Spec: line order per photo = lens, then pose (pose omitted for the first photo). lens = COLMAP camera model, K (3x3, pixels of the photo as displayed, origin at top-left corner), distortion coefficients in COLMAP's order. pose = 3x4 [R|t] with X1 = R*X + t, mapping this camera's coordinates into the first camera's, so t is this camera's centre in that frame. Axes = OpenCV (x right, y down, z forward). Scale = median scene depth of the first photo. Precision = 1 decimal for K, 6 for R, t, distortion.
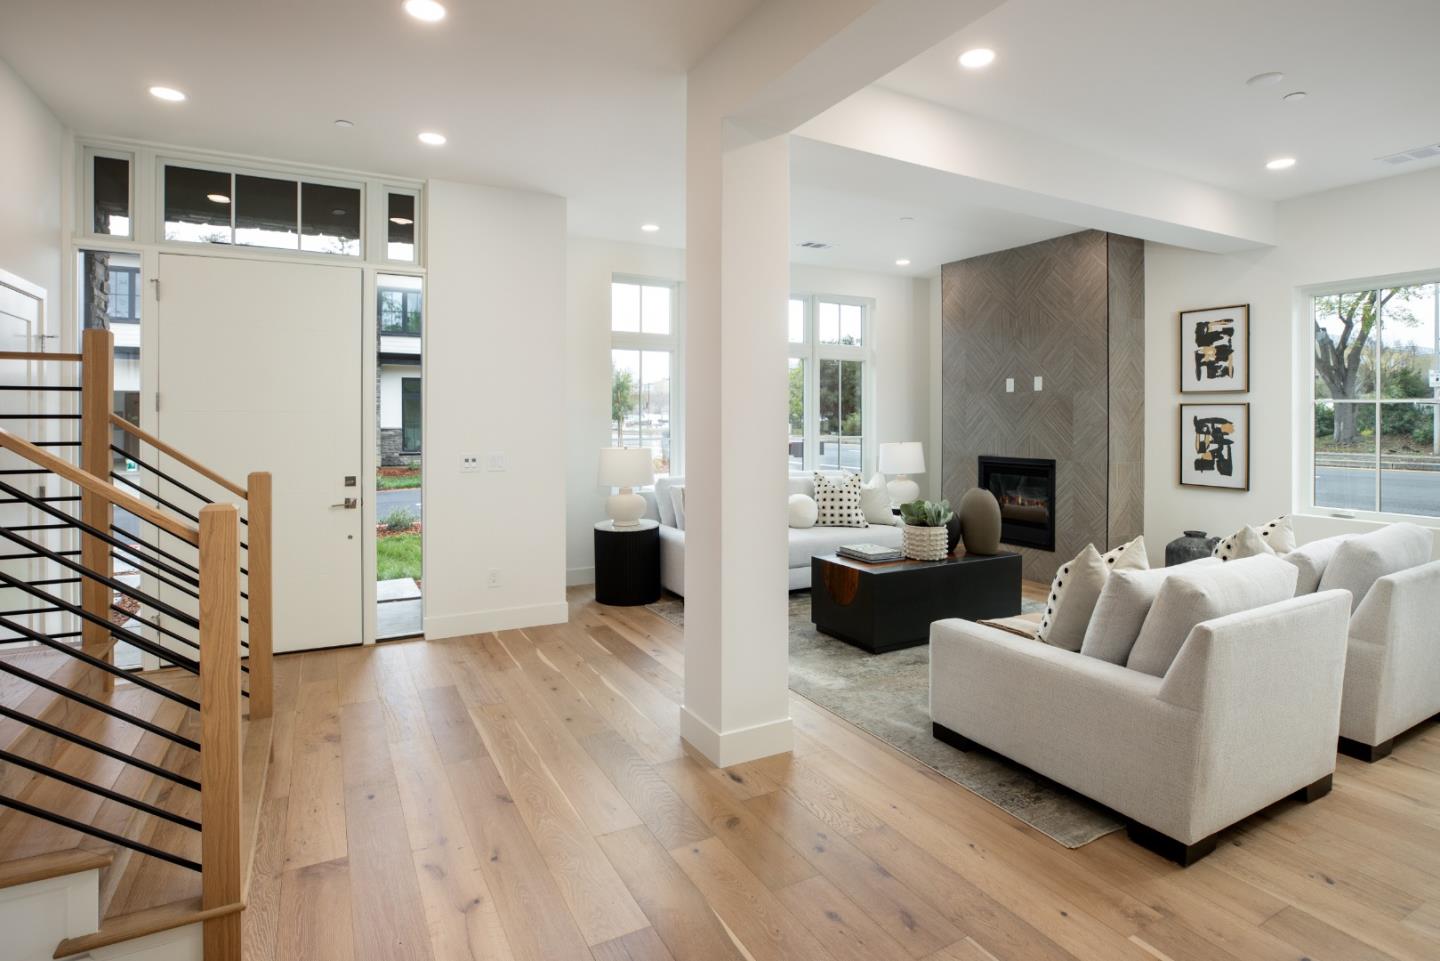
lens RADIAL K [[745.8, 0, 697.4], [0, 745.8, 420.3], [0, 0, 1]] dist [-0.024376, 0.018551]
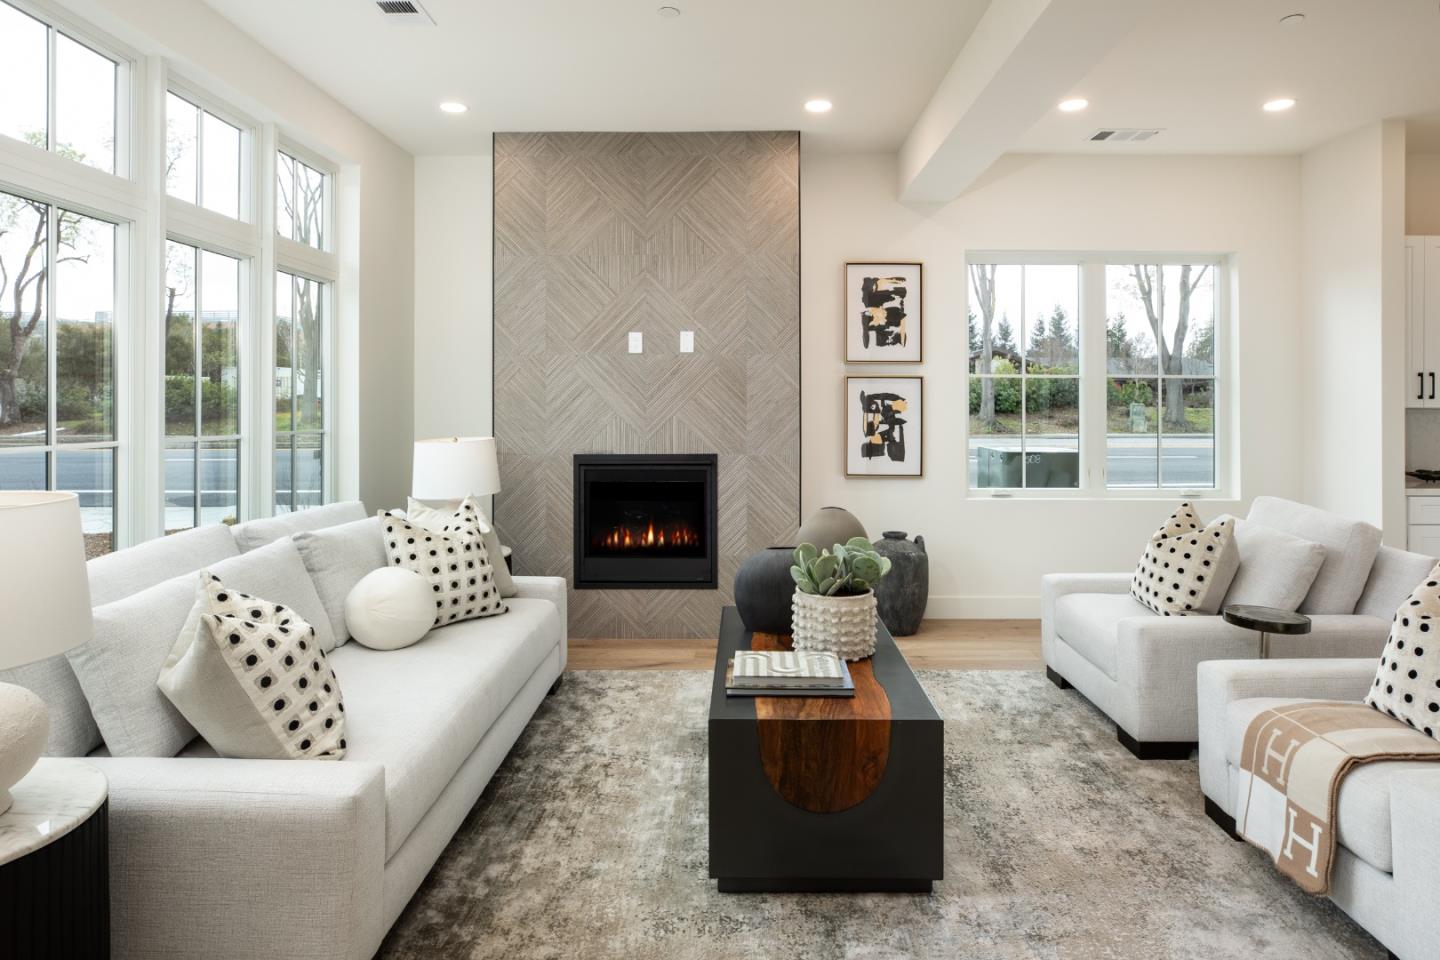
lens RADIAL K [[858.6, 0, 723.8], [0, 858.6, 395.0], [0, 0, 1]] dist [-0.000440, 0.000077]
pose [[0.471527, 0.003323, 0.881845, -0.255166], [0.002497, 0.999984, -0.005103, 0.003202], [-0.881848, 0.004608, 0.471511, 0.731207]]
